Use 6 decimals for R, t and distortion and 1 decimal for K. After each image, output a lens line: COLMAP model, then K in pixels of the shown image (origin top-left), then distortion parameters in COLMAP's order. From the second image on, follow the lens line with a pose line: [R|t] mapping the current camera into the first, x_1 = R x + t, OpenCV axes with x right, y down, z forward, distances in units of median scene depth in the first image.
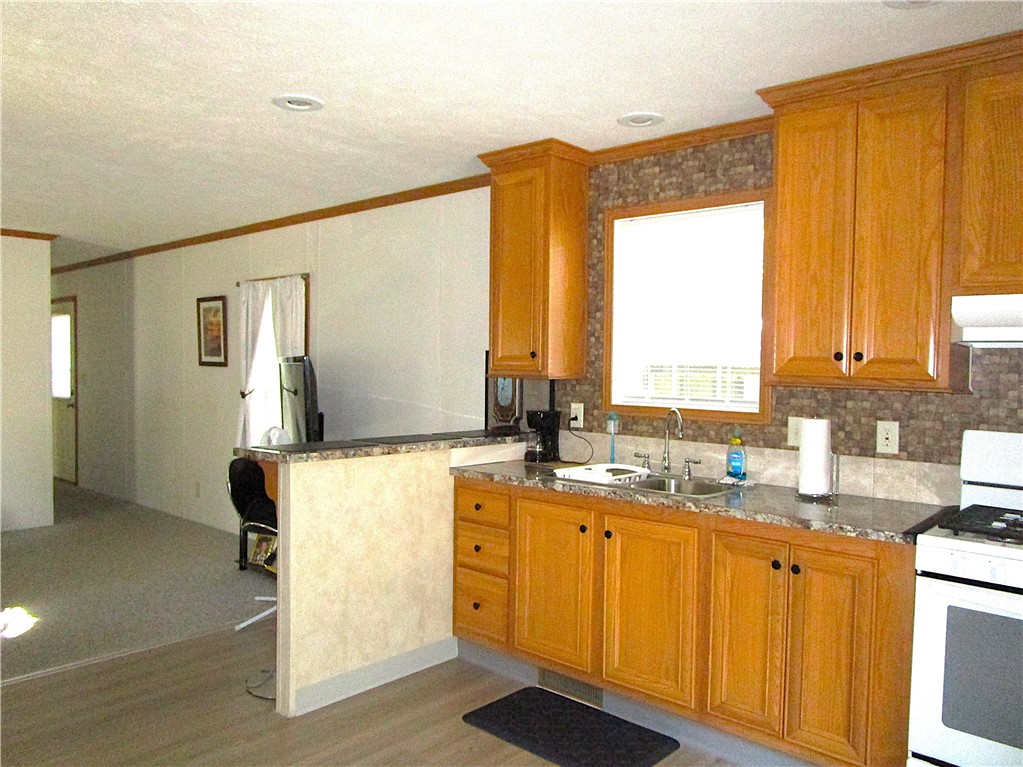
lens RADIAL K [[763.9, 0, 530.2], [0, 763.9, 427.7], [0, 0, 1]] dist [-0.038740, 0.014411]
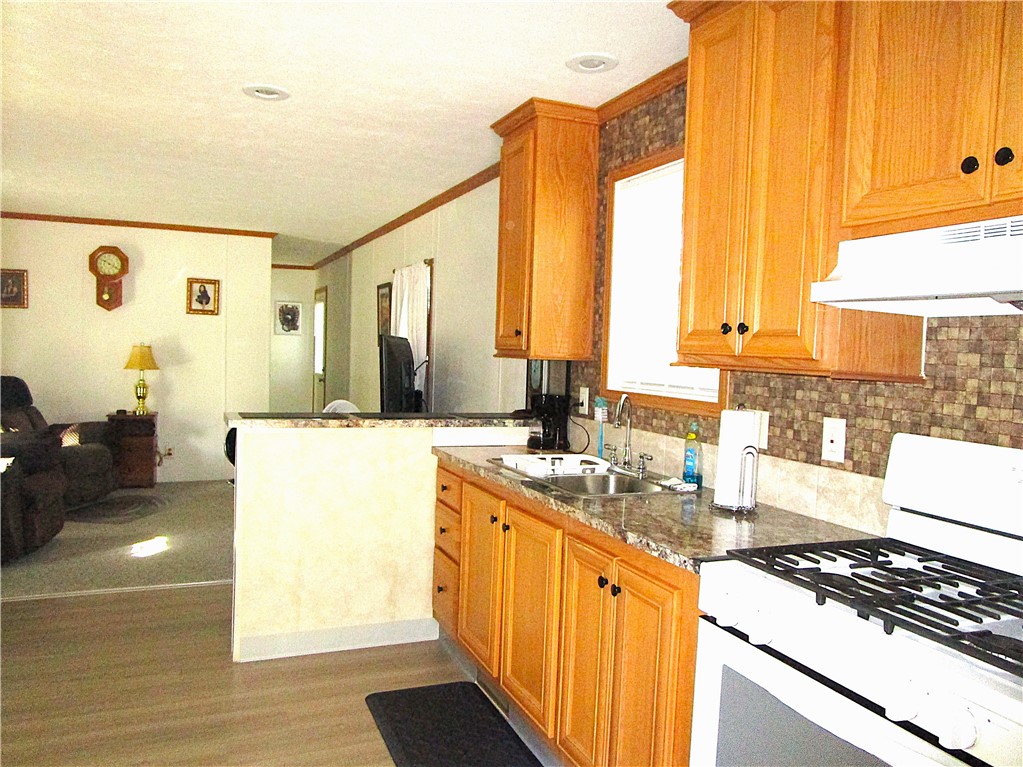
lens RADIAL K [[763.9, 0, 527.8], [0, 763.9, 427.8], [0, 0, 1]] dist [-0.038740, 0.014411]
pose [[0.905974, 0.058028, -0.419337, 0.472589], [-0.055576, 0.998291, 0.018073, 0.003817], [0.419669, 0.006931, 0.907651, 0.177977]]
